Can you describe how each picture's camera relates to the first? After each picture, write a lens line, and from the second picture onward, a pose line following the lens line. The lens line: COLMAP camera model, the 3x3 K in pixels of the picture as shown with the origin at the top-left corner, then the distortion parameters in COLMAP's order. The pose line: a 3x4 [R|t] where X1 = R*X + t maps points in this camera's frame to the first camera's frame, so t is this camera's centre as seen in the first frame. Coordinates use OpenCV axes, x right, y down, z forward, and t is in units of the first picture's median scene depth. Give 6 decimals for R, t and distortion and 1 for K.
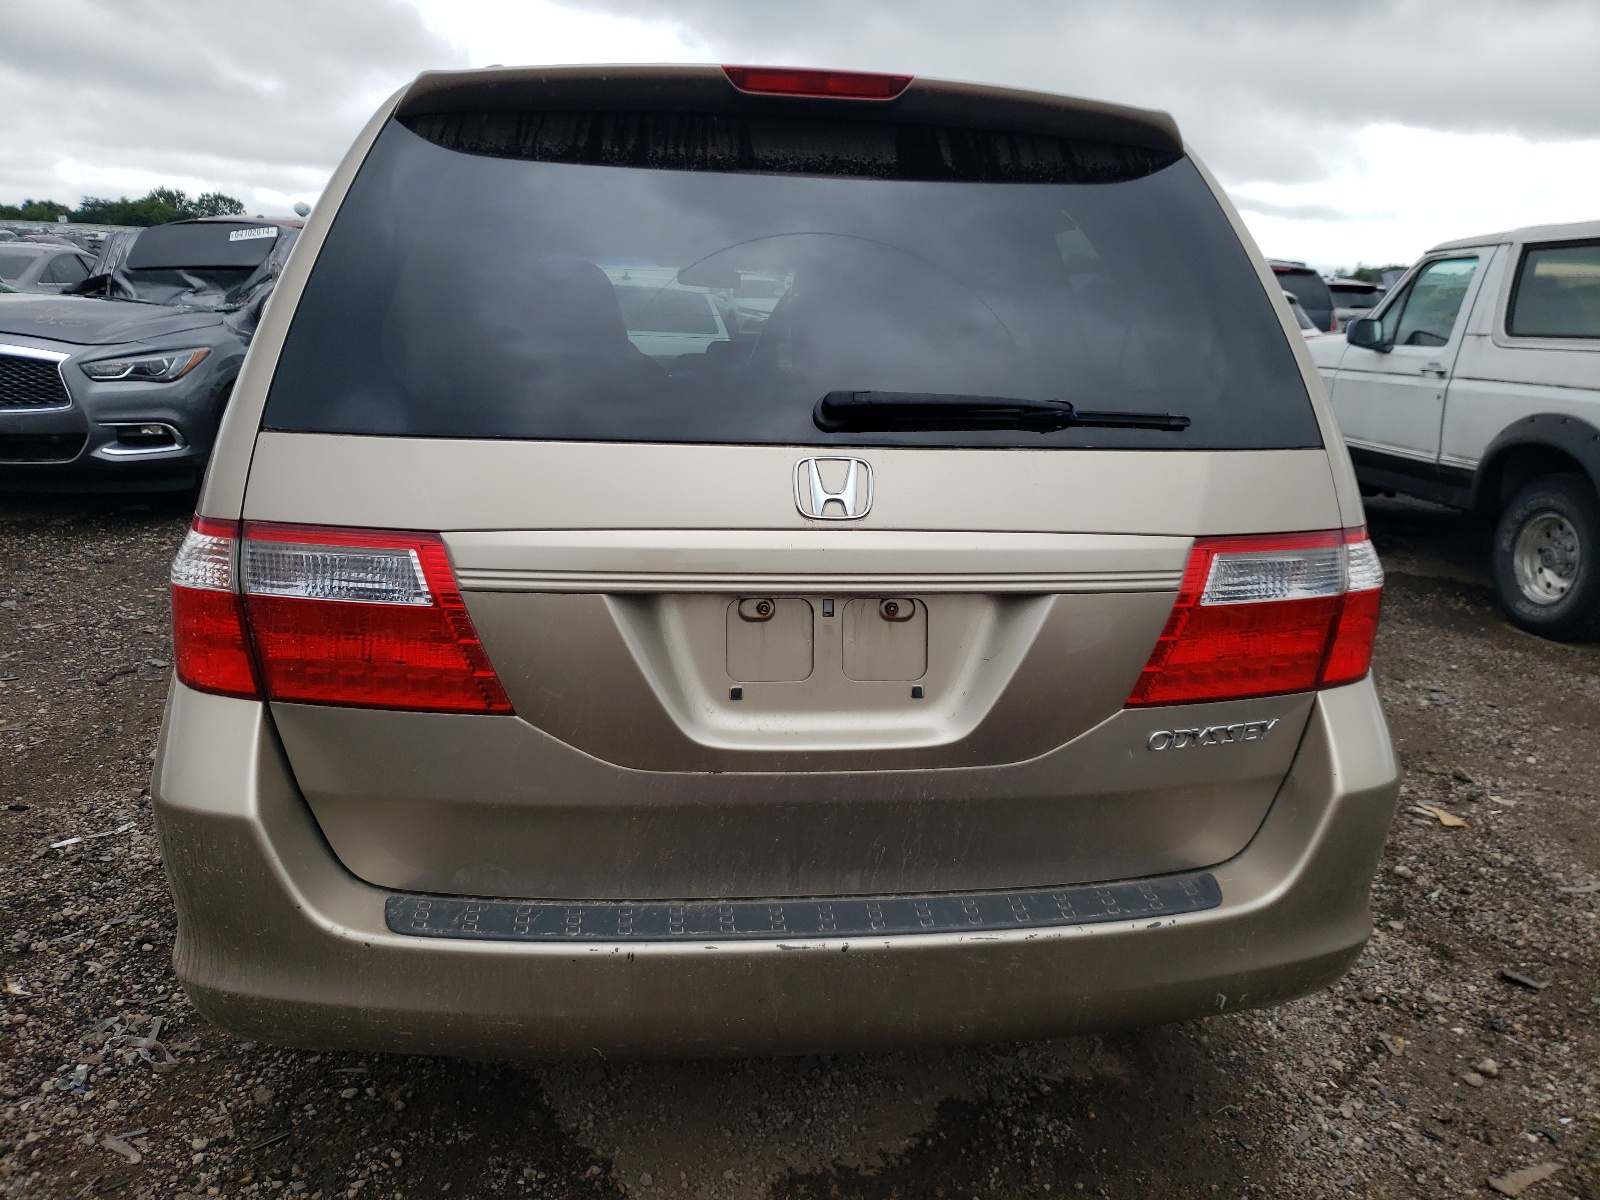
lens RADIAL K [[1224.5, 0, 796.3], [0, 1224.5, 598.6], [0, 0, 1]] dist [0.009681, 0.000471]
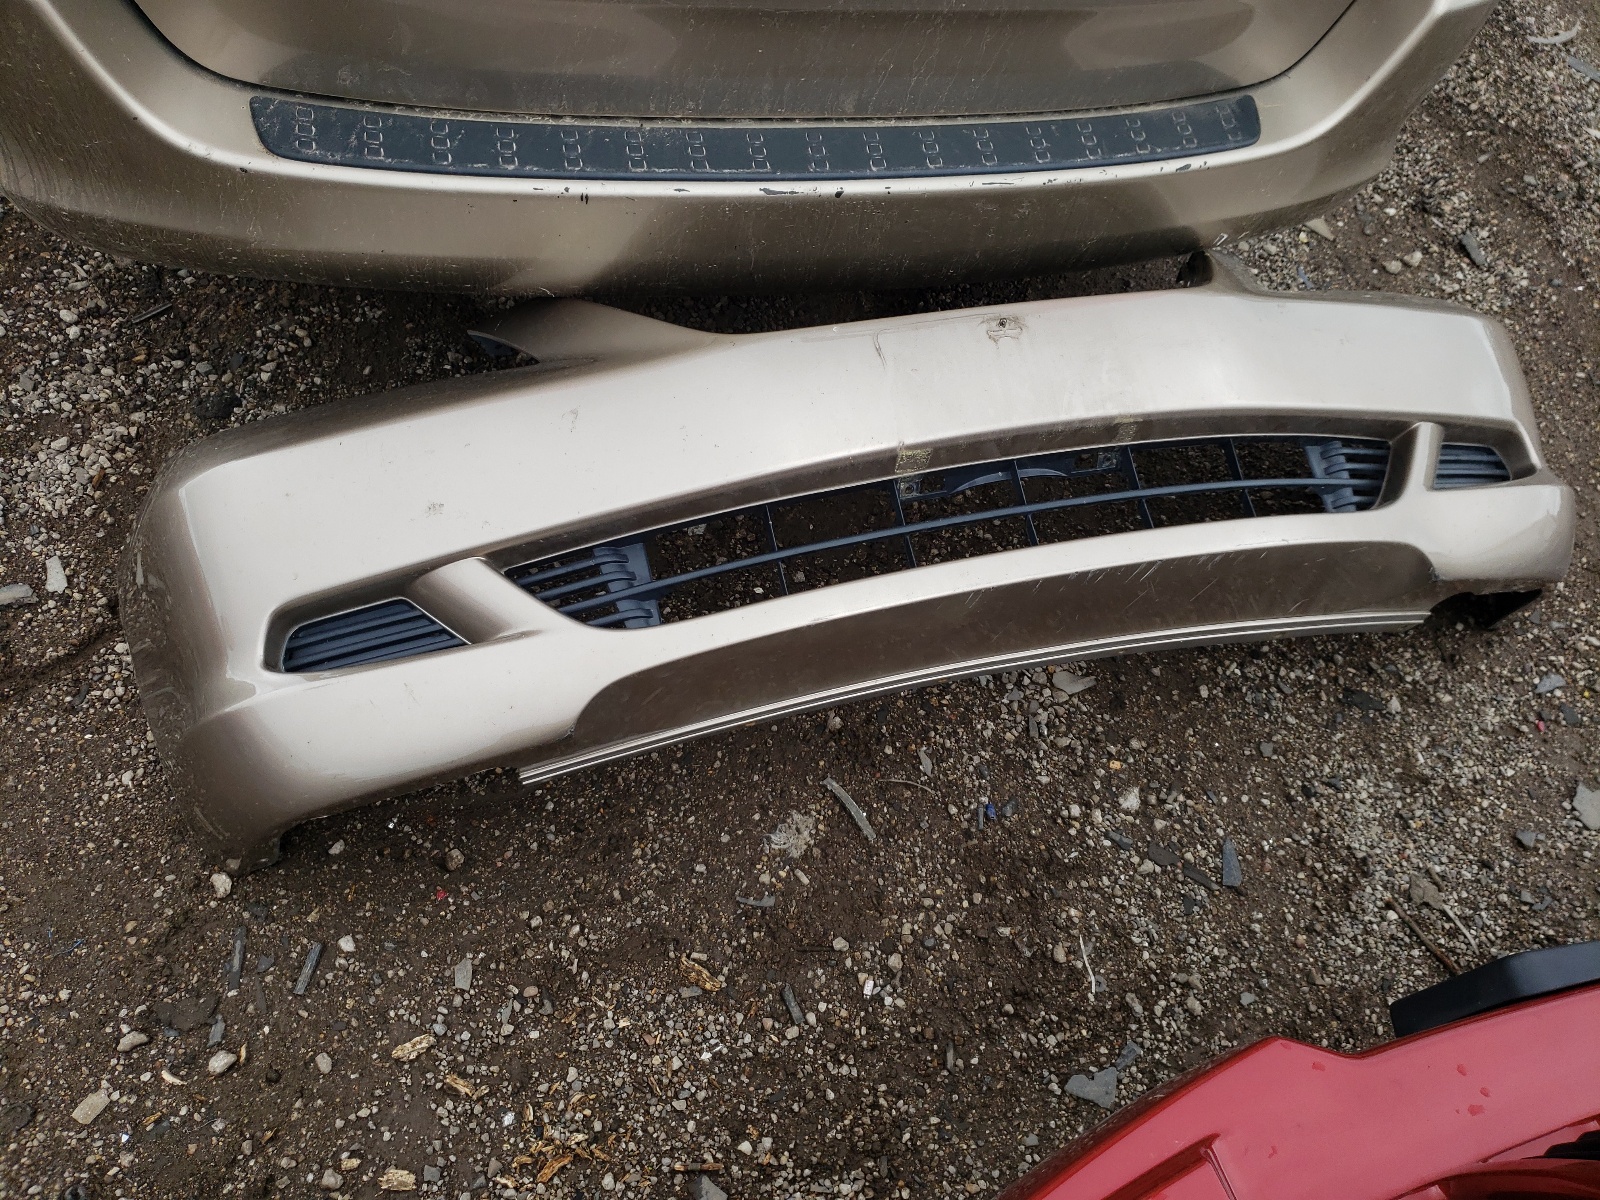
lens RADIAL K [[1224.5, 0, 806.5], [0, 1224.5, 597.3], [0, 0, 1]] dist [0.009681, 0.000471]
pose [[0.990095, -0.016915, 0.139374, -0.080654], [-0.083888, 0.724746, 0.683890, -0.069353], [-0.112579, -0.688808, 0.716149, 0.153997]]
